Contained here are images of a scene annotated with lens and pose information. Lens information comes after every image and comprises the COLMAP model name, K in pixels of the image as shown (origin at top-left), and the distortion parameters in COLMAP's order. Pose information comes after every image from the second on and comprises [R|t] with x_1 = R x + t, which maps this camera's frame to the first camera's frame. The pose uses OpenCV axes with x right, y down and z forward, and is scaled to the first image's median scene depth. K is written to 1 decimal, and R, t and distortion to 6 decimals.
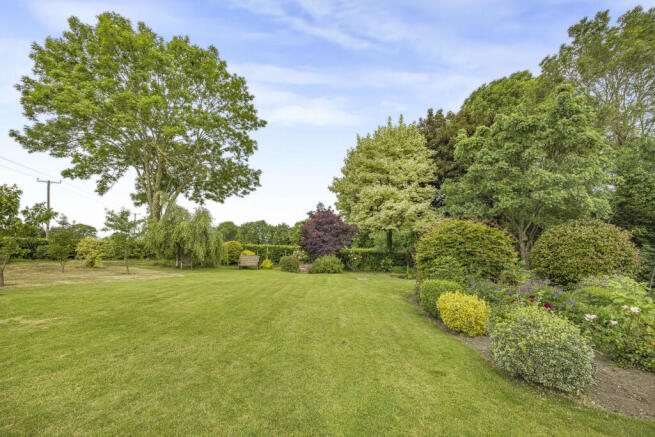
lens RADIAL K [[257.4, 0, 330.1], [0, 257.4, 239.0], [0, 0, 1]] dist [0.004511, -0.000574]
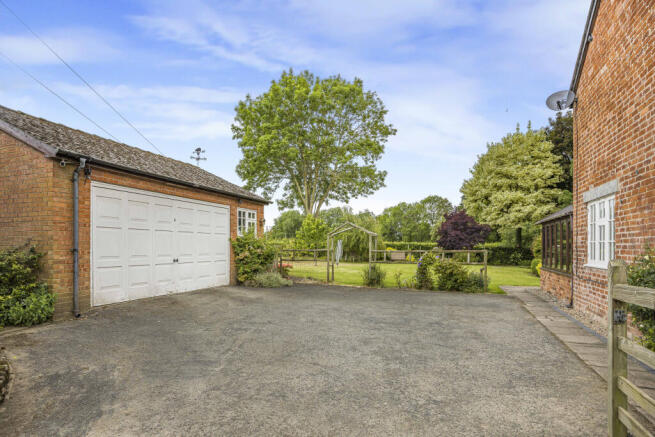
lens RADIAL K [[387.2, 0, 333.4], [0, 387.2, 248.7], [0, 0, 1]] dist [-0.008511, -0.001220]
pose [[0.973590, -0.016732, -0.227688, -0.173594], [0.027722, 0.998595, 0.045158, -0.039750], [0.226613, -0.050277, 0.972686, -0.827791]]
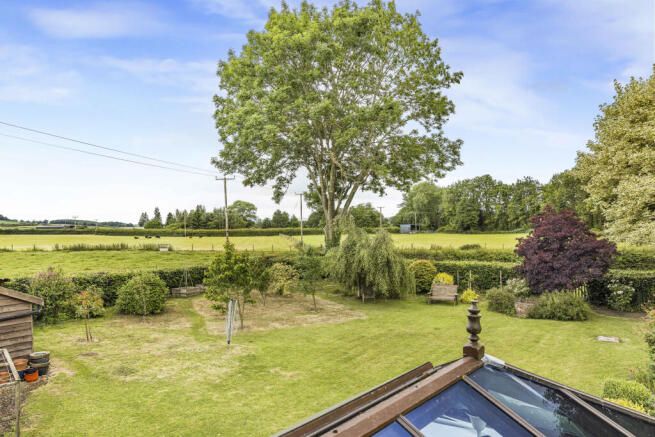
lens RADIAL K [[482.9, 0, 329.2], [0, 482.9, 221.8], [0, 0, 1]] dist [0.022543, -0.008485]
pose [[0.834986, -0.033766, -0.549235, 0.160920], [0.055326, 0.998209, 0.022743, -0.149348], [0.547483, -0.049377, 0.835359, -0.289945]]
